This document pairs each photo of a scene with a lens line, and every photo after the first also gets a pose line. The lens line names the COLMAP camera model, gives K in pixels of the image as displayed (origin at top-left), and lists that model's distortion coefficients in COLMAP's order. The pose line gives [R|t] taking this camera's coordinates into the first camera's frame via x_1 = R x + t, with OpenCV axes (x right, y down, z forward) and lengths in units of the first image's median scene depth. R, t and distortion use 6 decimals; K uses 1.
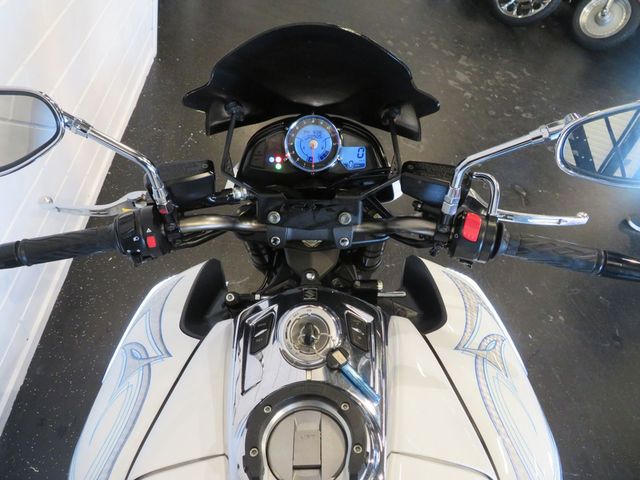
lens RADIAL K [[466.3, 0, 320.0], [0, 466.3, 240.0], [0, 0, 1]] dist [-0.005734, -0.001828]
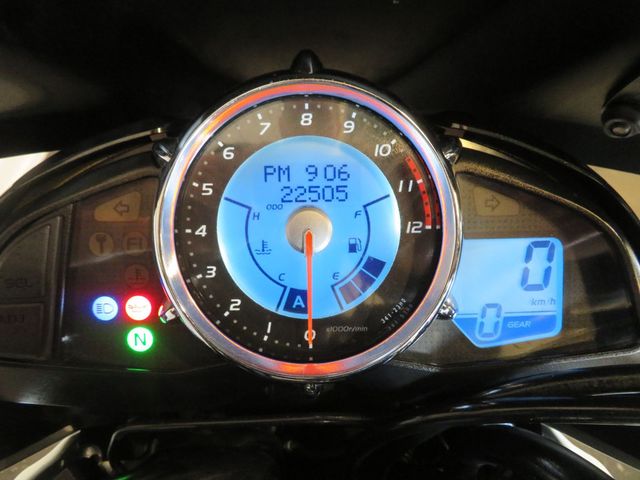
lens RADIAL K [[466.3, 0, 320.0], [0, 466.3, 240.0], [0, 0, 1]] dist [-0.005734, -0.001828]
pose [[0.999763, -0.020017, 0.008596, -0.011510], [0.021131, 0.987025, -0.159168, -0.168693], [-0.005298, 0.159312, 0.987214, 0.799725]]
